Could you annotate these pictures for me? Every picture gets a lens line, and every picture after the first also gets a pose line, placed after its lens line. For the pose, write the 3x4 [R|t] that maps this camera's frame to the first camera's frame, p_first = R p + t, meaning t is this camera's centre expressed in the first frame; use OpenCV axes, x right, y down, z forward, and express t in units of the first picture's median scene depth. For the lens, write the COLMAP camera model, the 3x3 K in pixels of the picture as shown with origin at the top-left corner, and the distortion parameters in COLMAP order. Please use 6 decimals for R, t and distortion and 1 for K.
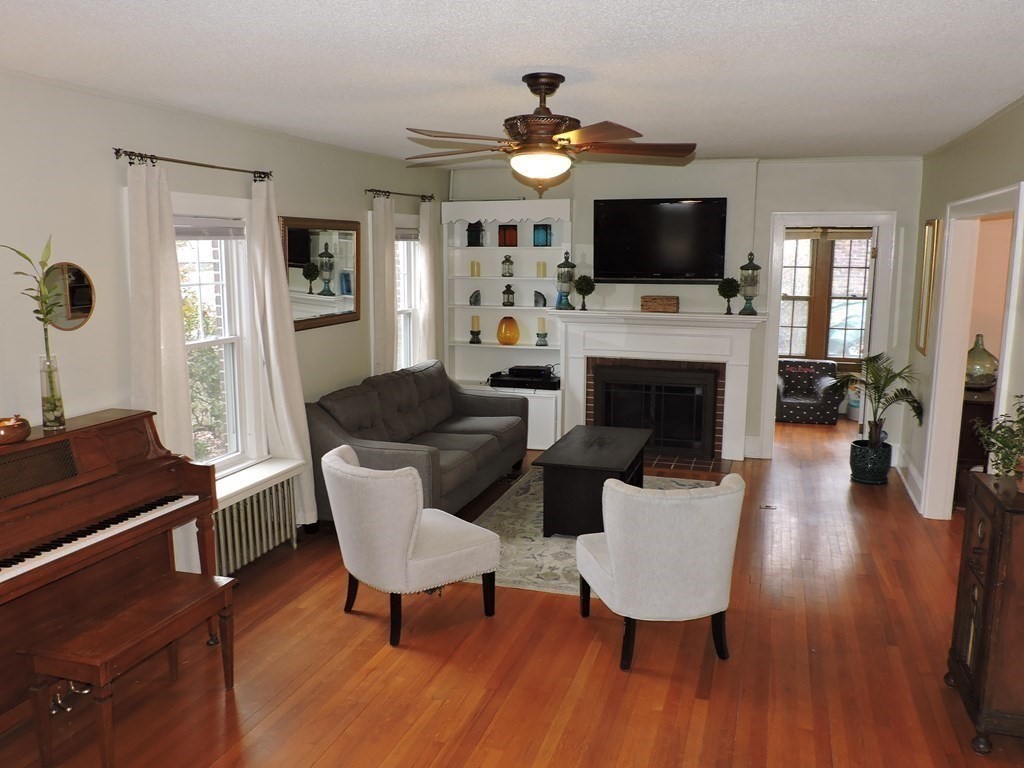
lens RADIAL K [[828.6, 0, 515.5], [0, 828.6, 385.0], [0, 0, 1]] dist [-0.010795, -0.000983]
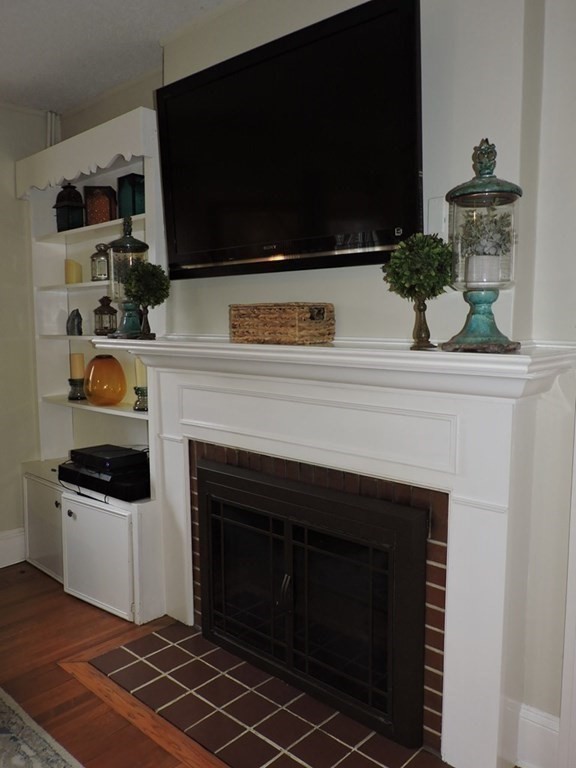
lens RADIAL K [[621.4, 0, 284.4], [0, 621.4, 385.6], [0, 0, 1]] dist [-0.010795, -0.000983]
pose [[0.898576, 0.036330, -0.437311, 0.301620], [-0.060911, 0.997246, -0.042311, -0.055246], [0.434569, 0.064656, 0.898314, 0.727745]]
